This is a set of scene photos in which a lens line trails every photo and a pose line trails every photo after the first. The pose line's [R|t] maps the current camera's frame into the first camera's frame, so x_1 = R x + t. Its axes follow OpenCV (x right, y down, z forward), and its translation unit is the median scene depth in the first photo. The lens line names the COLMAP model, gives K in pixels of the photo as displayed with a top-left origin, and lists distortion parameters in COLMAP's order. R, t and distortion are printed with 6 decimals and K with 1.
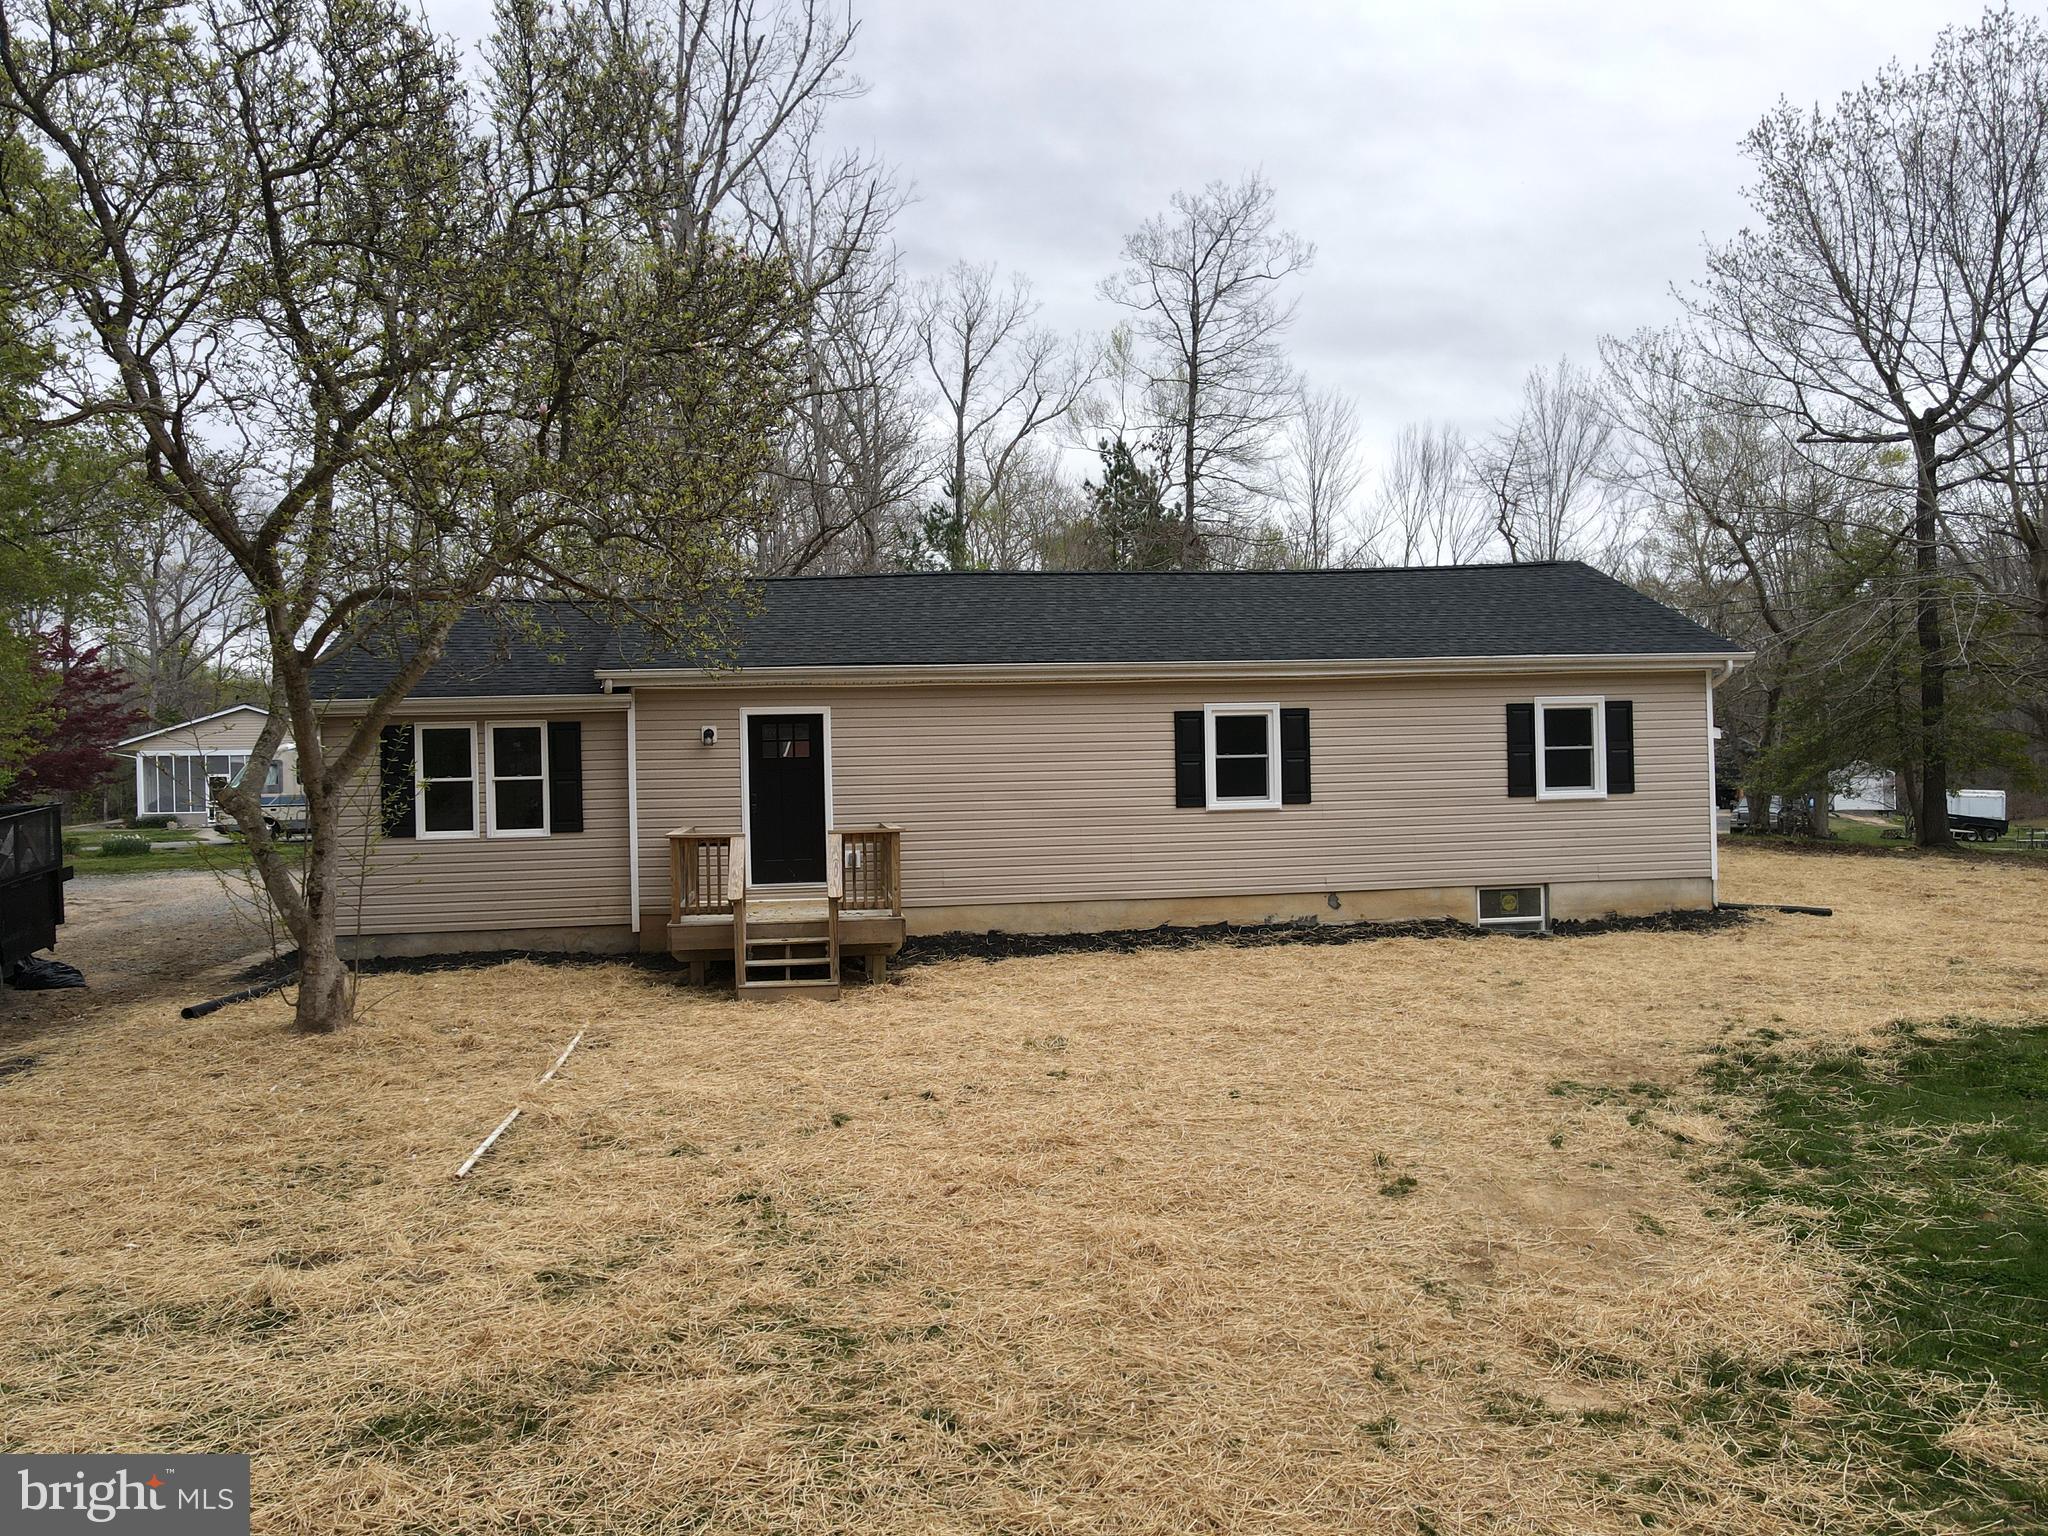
lens RADIAL K [[1493.8, 0, 1012.9], [0, 1493.8, 764.1], [0, 0, 1]] dist [0.005915, 0.014037]
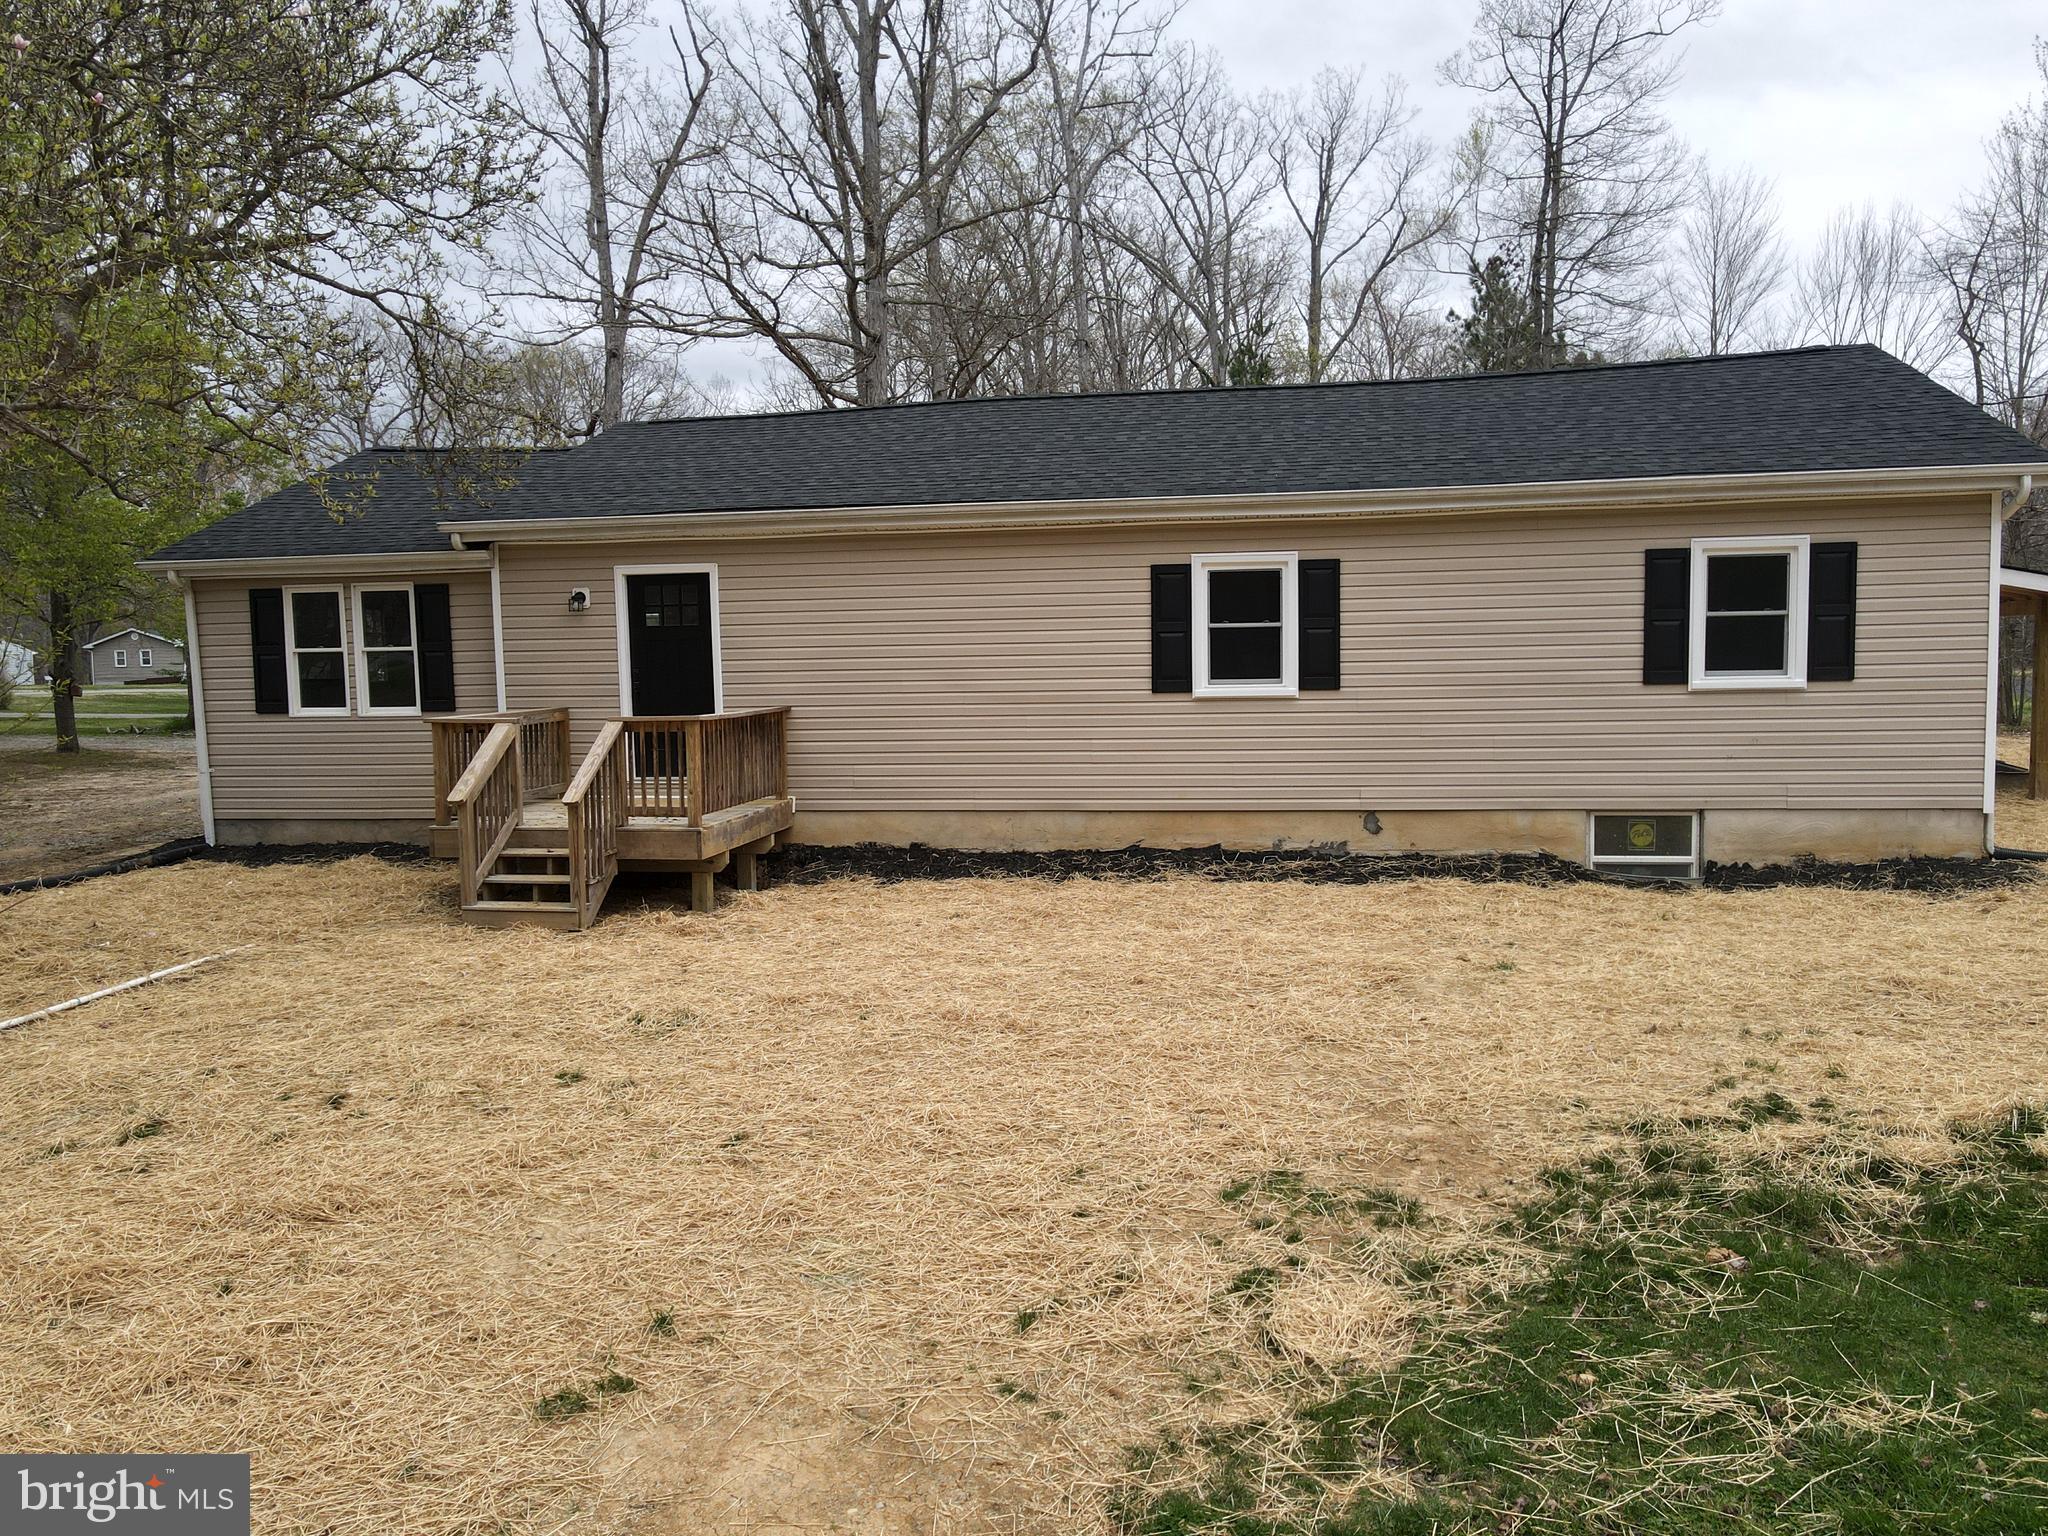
lens RADIAL K [[1493.8, 0, 1014.9], [0, 1493.8, 763.7], [0, 0, 1]] dist [0.005915, 0.014037]
pose [[0.953185, 0.029123, -0.300982, 0.271574], [-0.003352, 0.996308, 0.085786, -0.000050], [0.302369, -0.080761, 0.949763, 0.254817]]
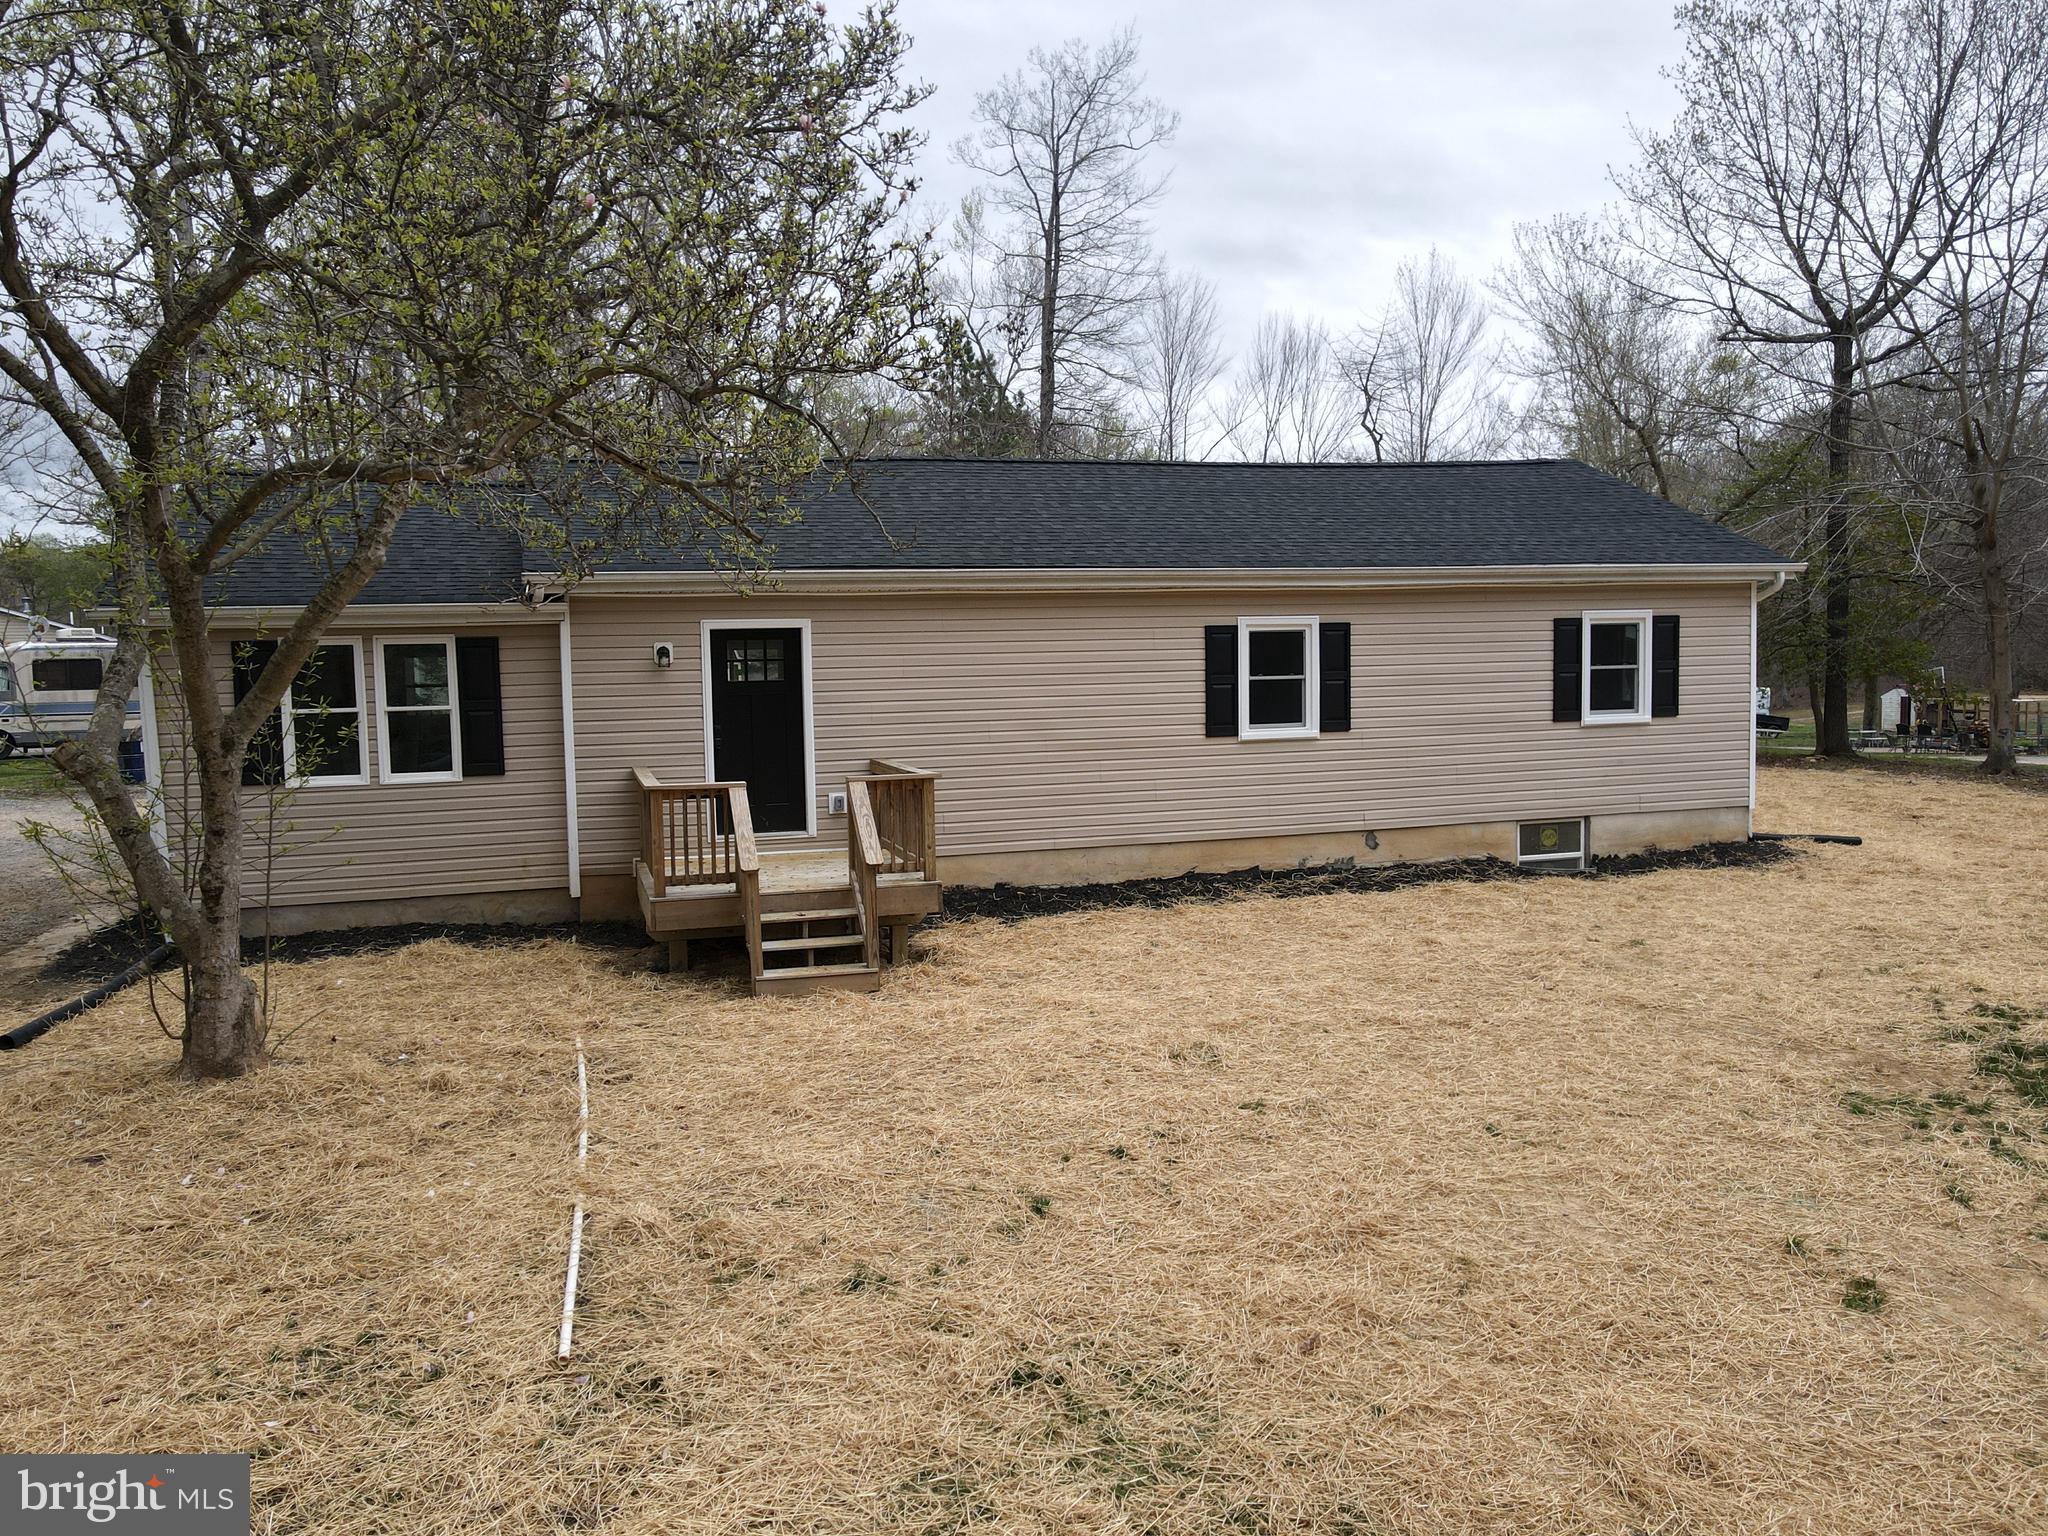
lens RADIAL K [[1493.8, 0, 1013.2], [0, 1493.8, 762.6], [0, 0, 1]] dist [0.005915, 0.014037]
pose [[0.988762, -0.008950, 0.149231, -0.130357], [-0.001650, 0.997492, 0.070755, -0.017372], [-0.149490, -0.070206, 0.986268, 0.160317]]
